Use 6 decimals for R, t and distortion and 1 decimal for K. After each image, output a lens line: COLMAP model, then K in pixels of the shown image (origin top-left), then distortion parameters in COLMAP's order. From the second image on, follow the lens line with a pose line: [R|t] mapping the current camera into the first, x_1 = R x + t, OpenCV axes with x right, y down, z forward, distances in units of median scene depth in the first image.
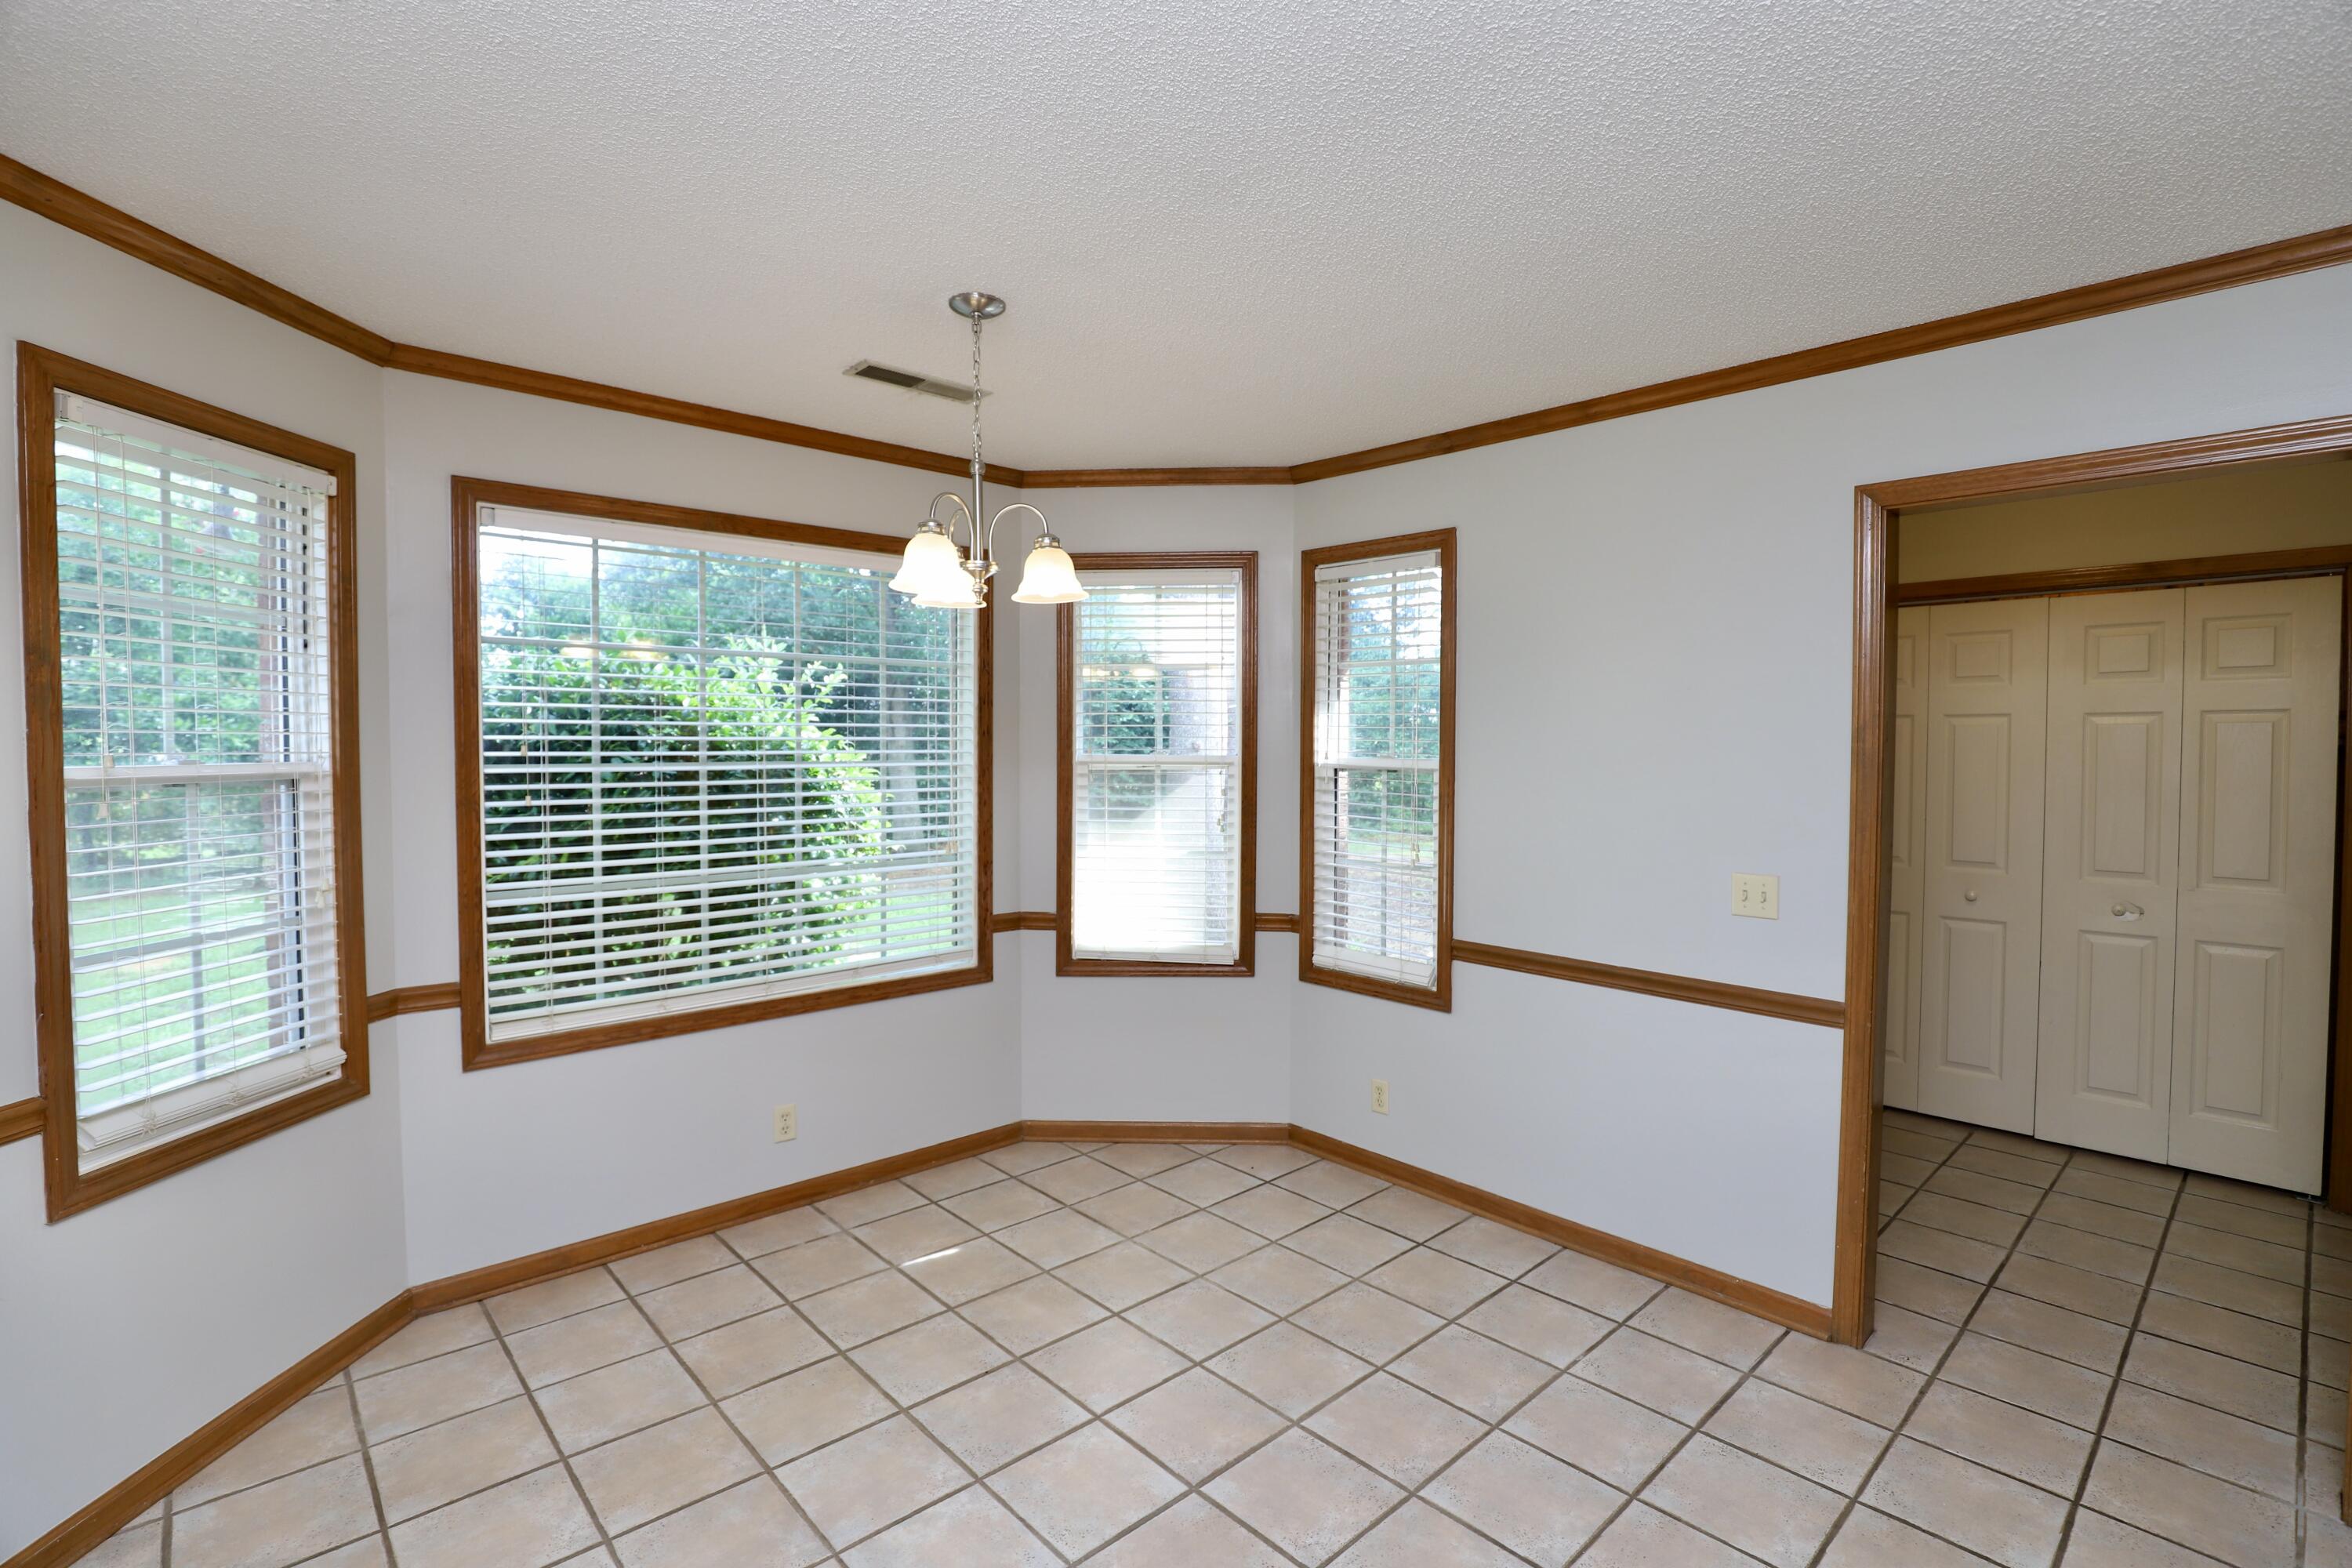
lens RADIAL K [[1085.3, 0, 1180.6], [0, 1085.3, 775.7], [0, 0, 1]] dist [-0.025701, 0.000043]
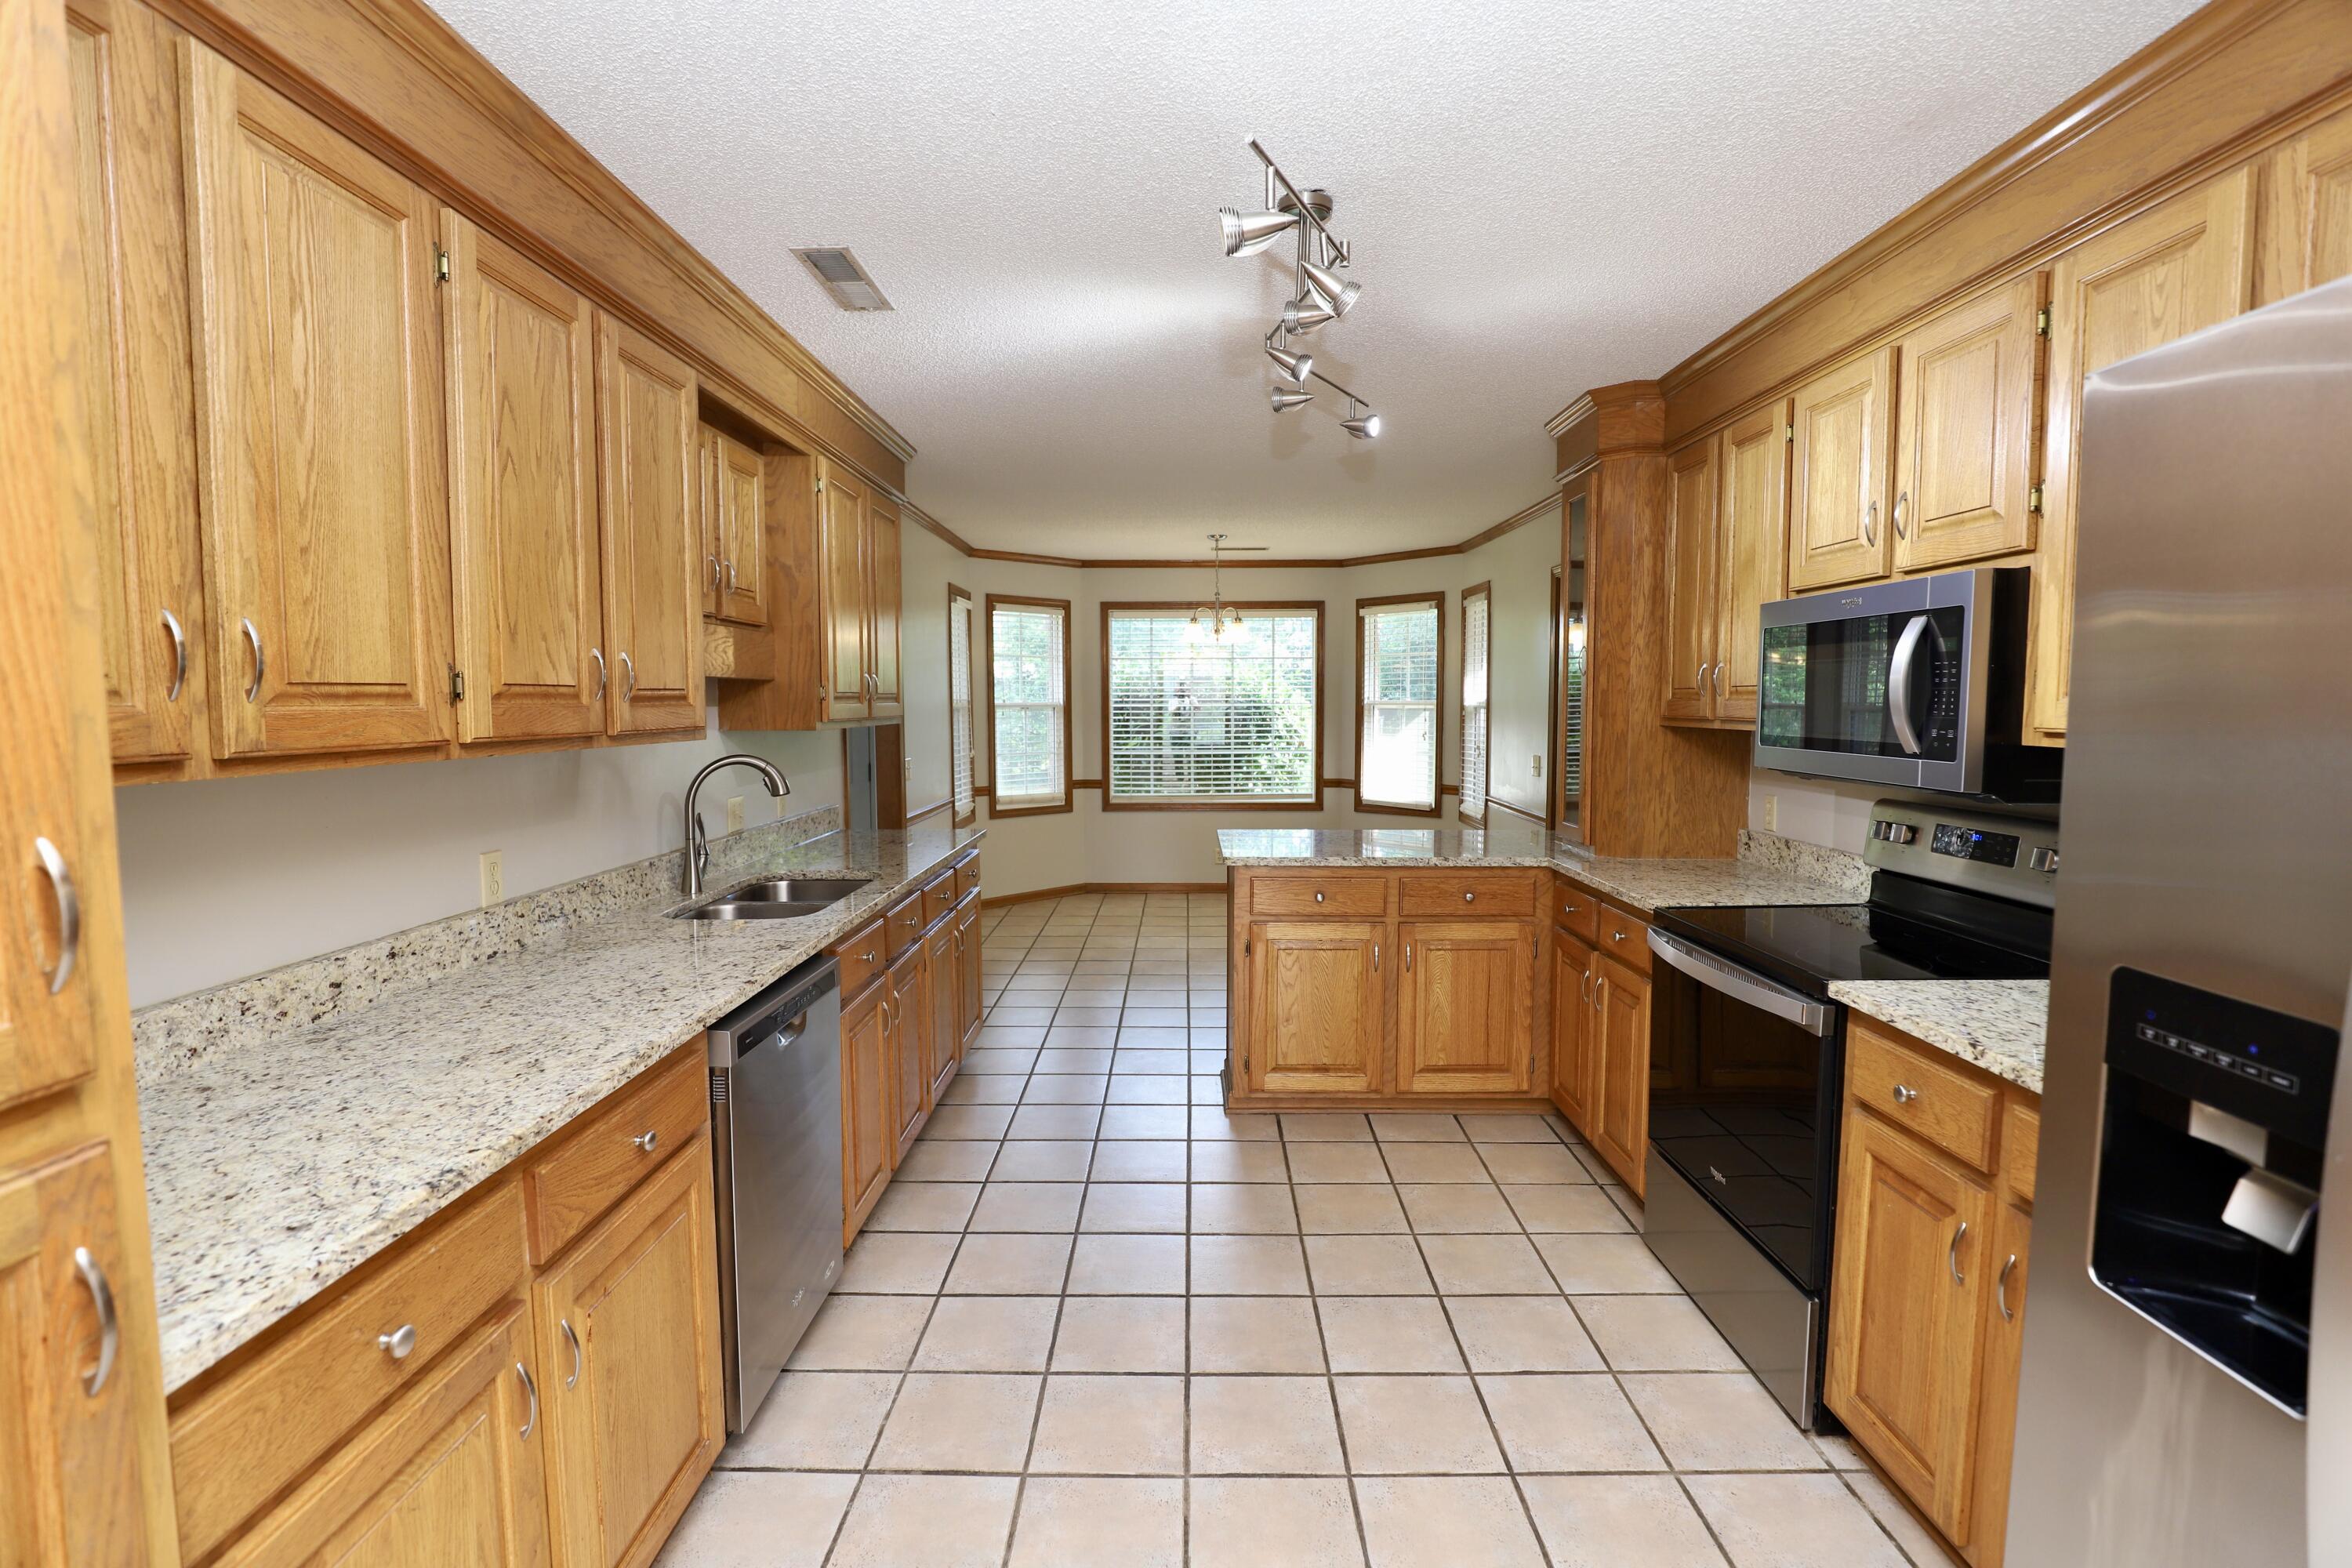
lens RADIAL K [[1085.3, 0, 1180.6], [0, 1085.3, 775.7], [0, 0, 1]] dist [-0.025701, 0.000043]
pose [[0.736619, 0.042325, -0.674982, 1.139864], [-0.015591, 0.998837, 0.045617, 0.037094], [0.676128, -0.023079, 0.736423, -0.783434]]
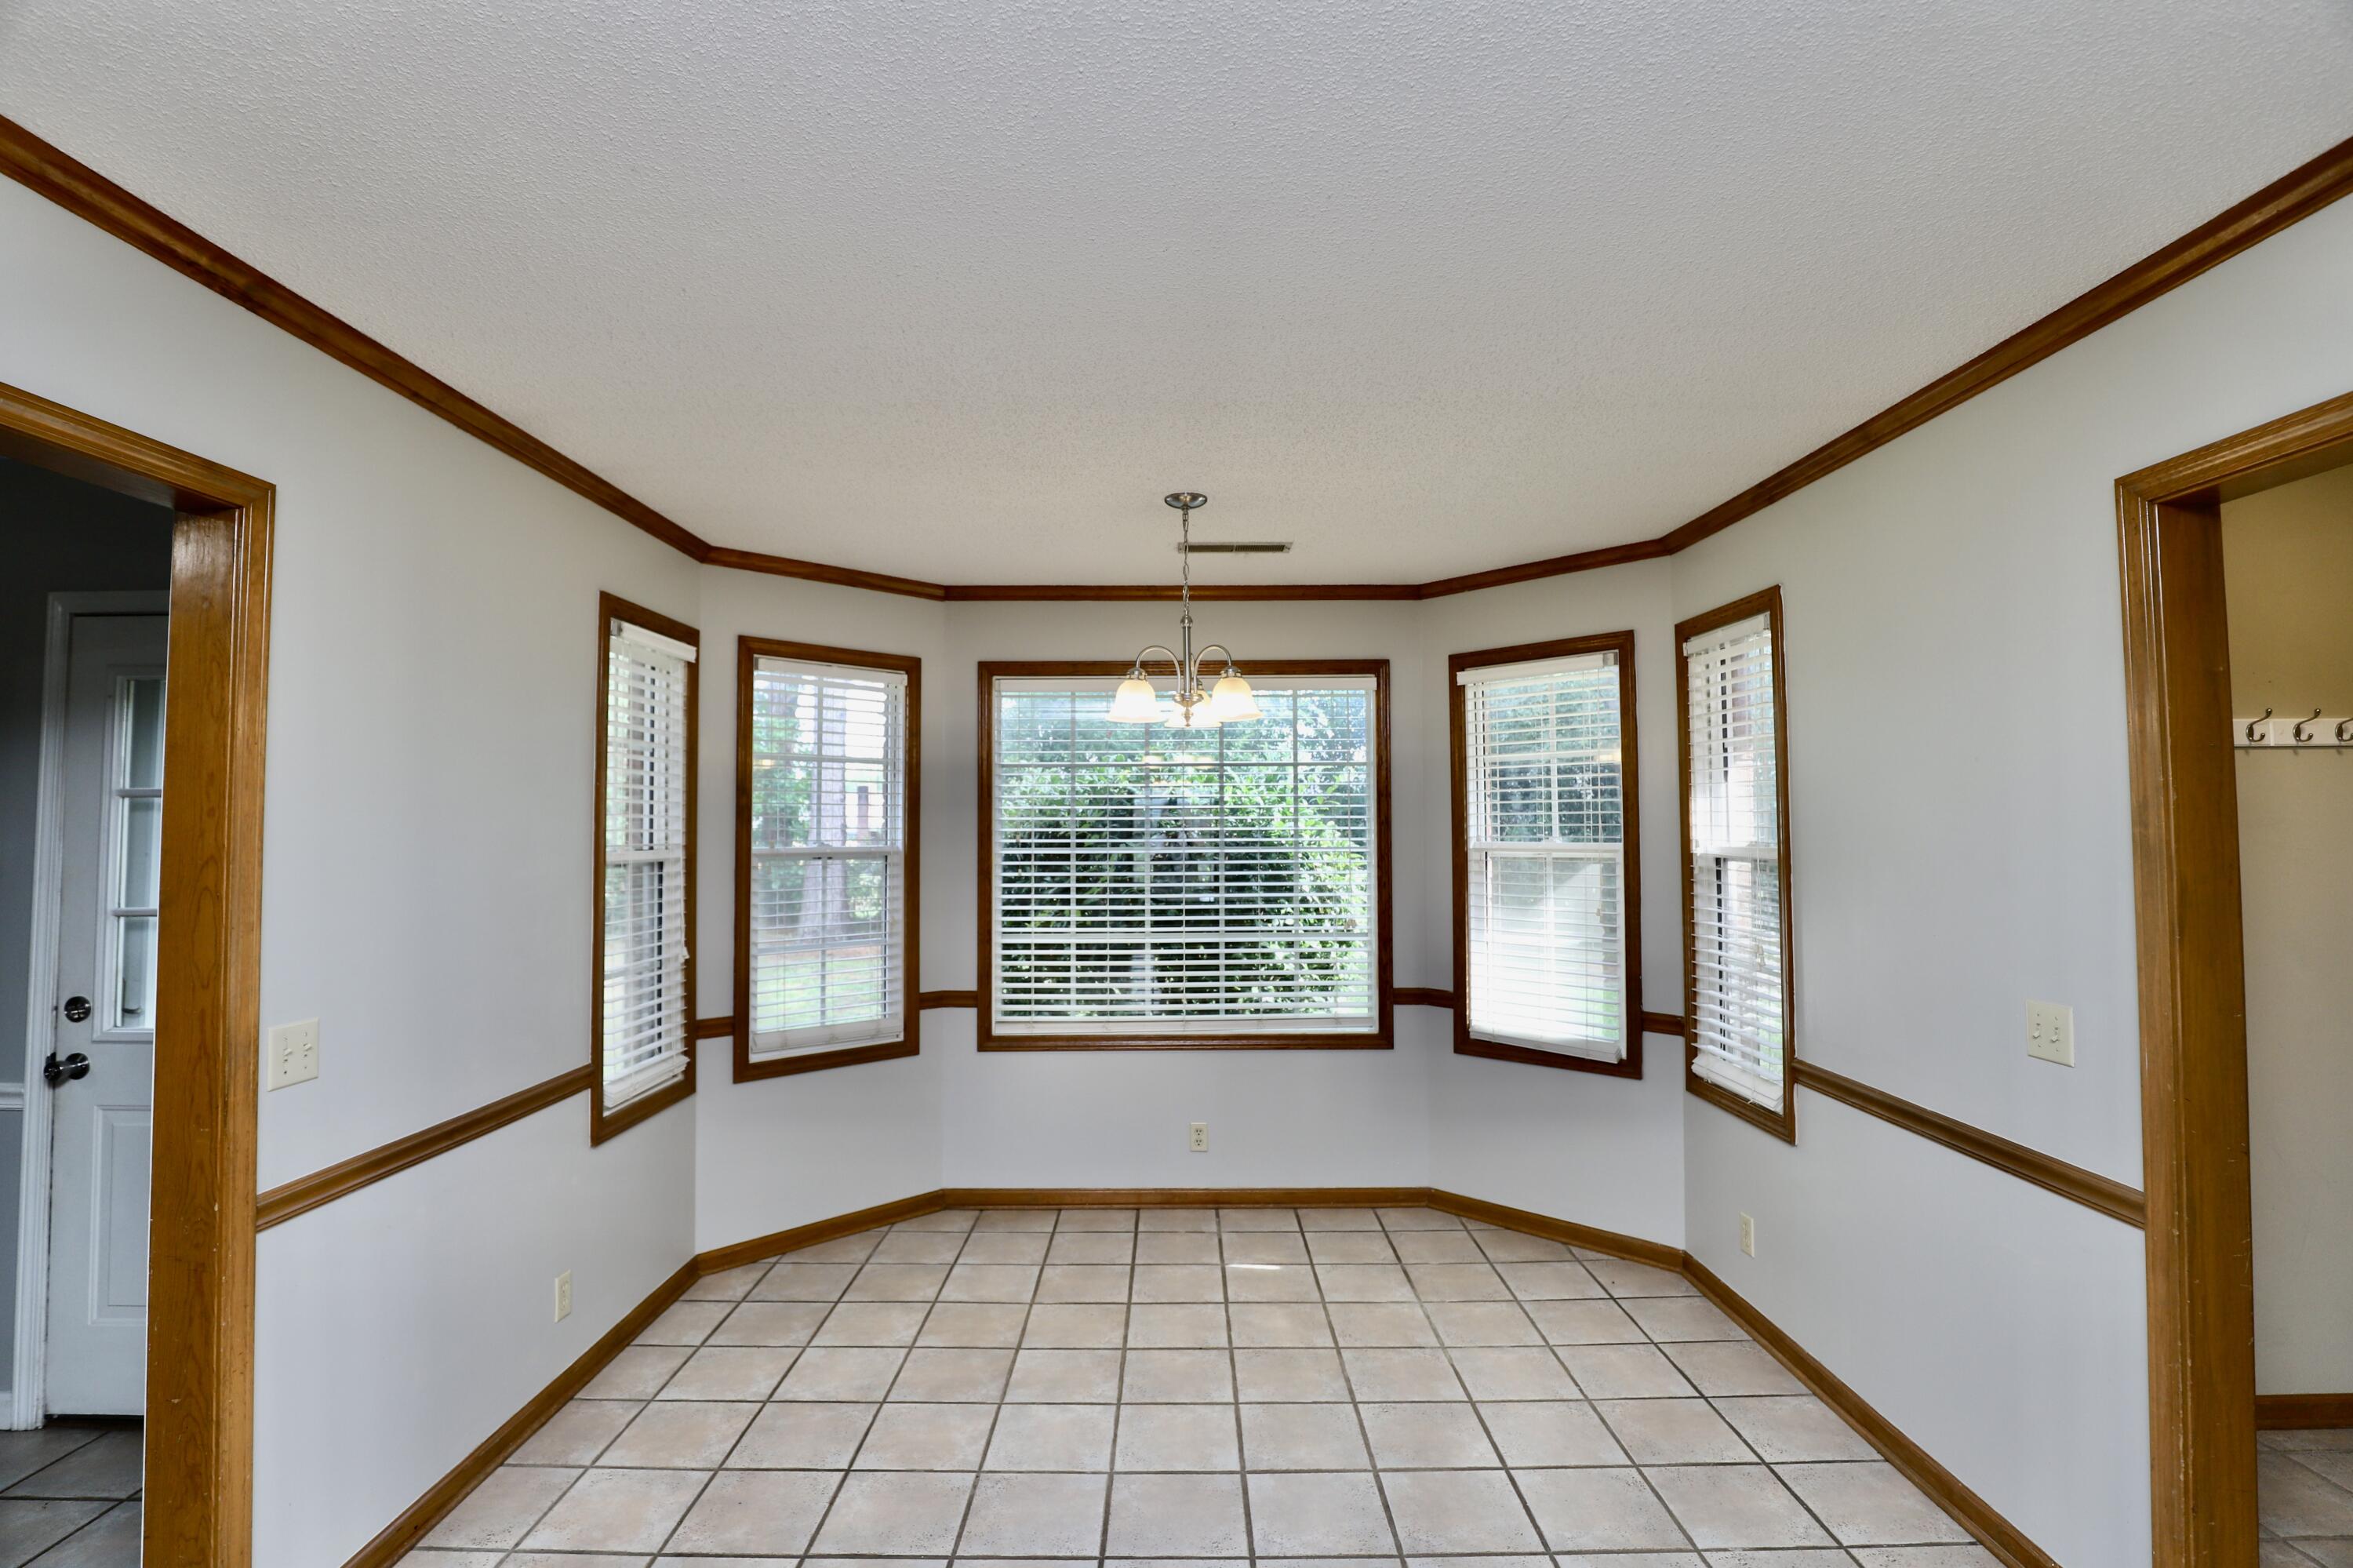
lens RADIAL K [[1106.1, 0, 1169.2], [0, 1106.1, 776.0], [0, 0, 1]] dist [-0.030748, 0.000758]
pose [[0.734762, -0.037721, -0.677275, 0.476896], [-0.014792, 0.997324, -0.071593, -0.002834], [0.678163, 0.062622, 0.732238, 0.016600]]
